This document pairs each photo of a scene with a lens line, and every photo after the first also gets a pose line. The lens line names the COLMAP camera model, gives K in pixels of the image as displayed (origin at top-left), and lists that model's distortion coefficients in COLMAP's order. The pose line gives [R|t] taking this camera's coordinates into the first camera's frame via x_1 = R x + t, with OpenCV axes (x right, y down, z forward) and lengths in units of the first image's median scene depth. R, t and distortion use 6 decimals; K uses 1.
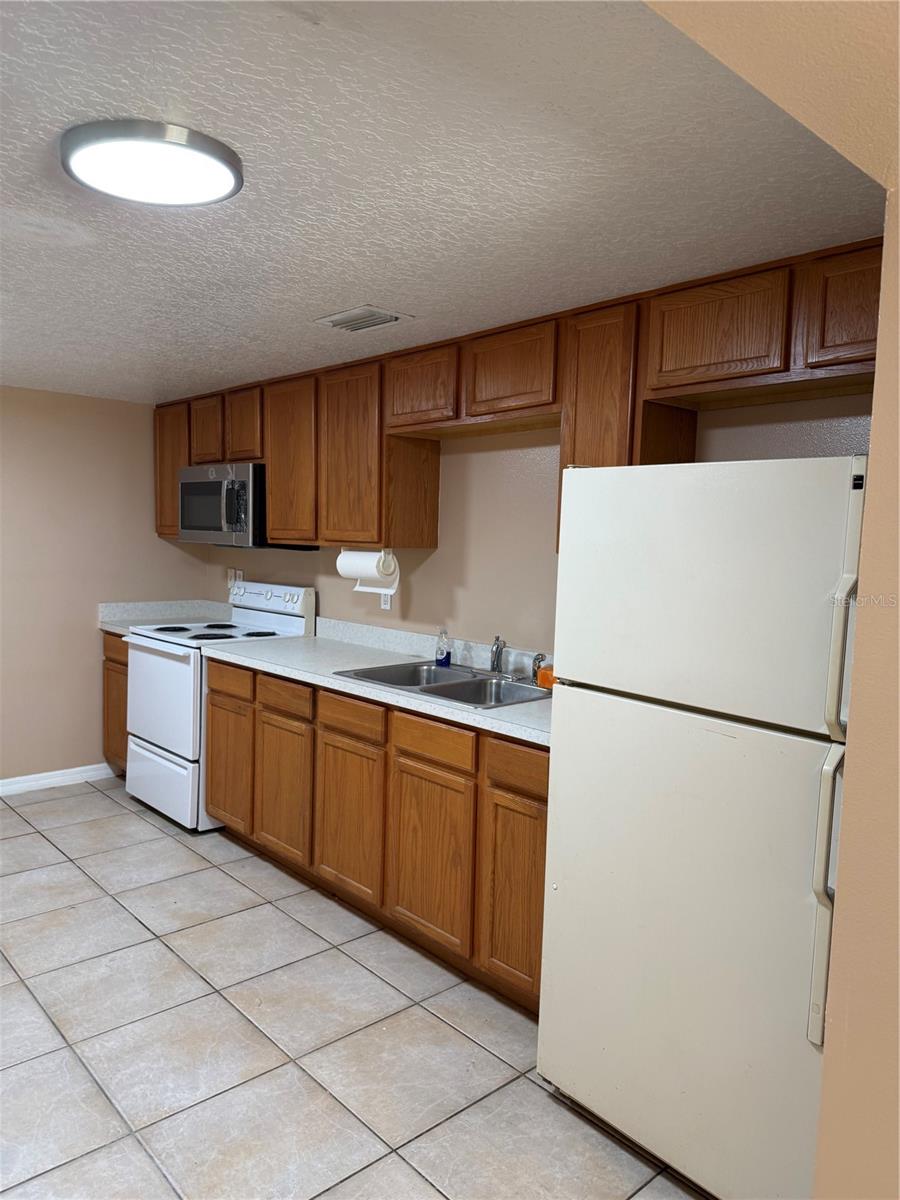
lens RADIAL K [[841.1, 0, 450.0], [0, 841.1, 600.0], [0, 0, 1]] dist [0.188479, -0.376069]
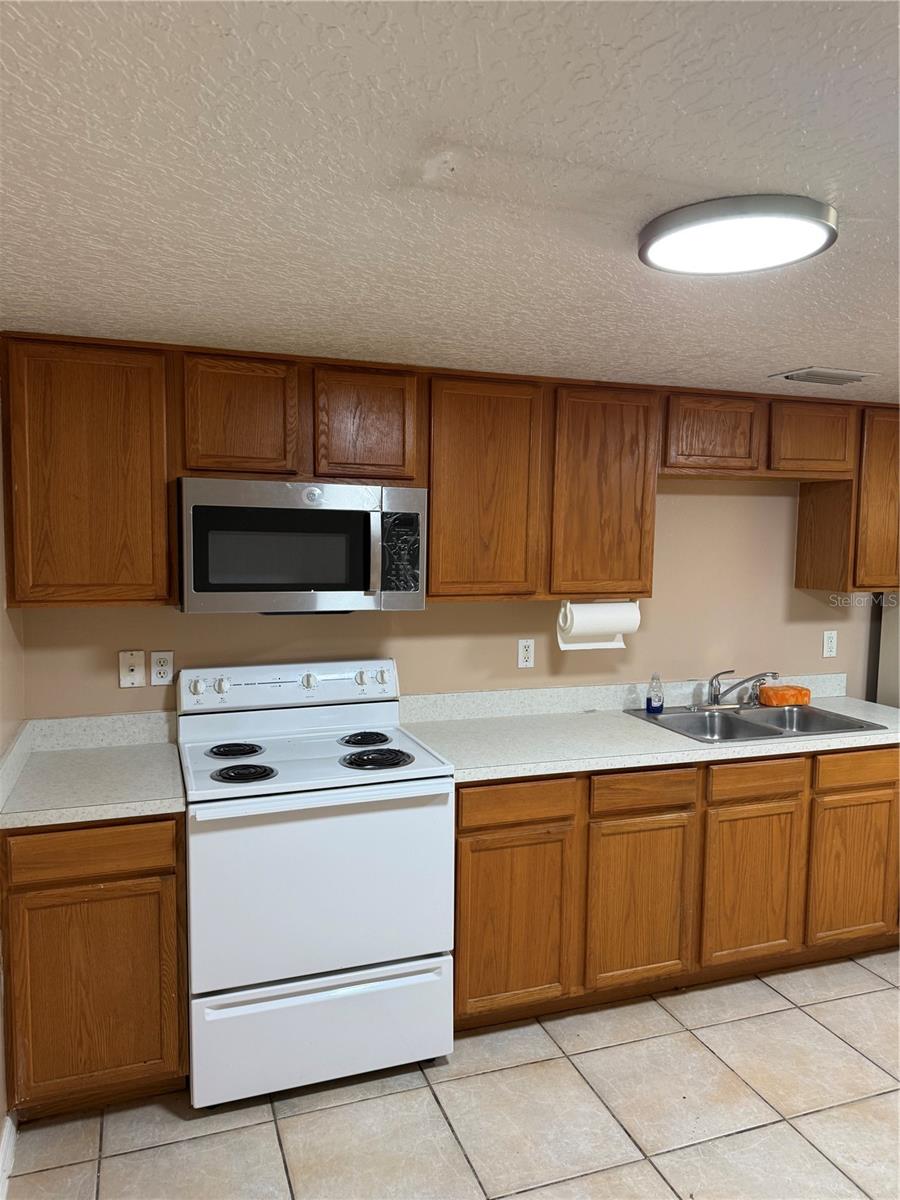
lens RADIAL K [[843.2, 0, 450.0], [0, 843.2, 600.0], [0, 0, 1]] dist [0.083471, -0.117482]
pose [[0.370481, -0.098557, 0.923596, -1.046197], [0.066508, 0.994617, 0.079458, -0.152659], [-0.926456, 0.031989, 0.375042, 0.902320]]
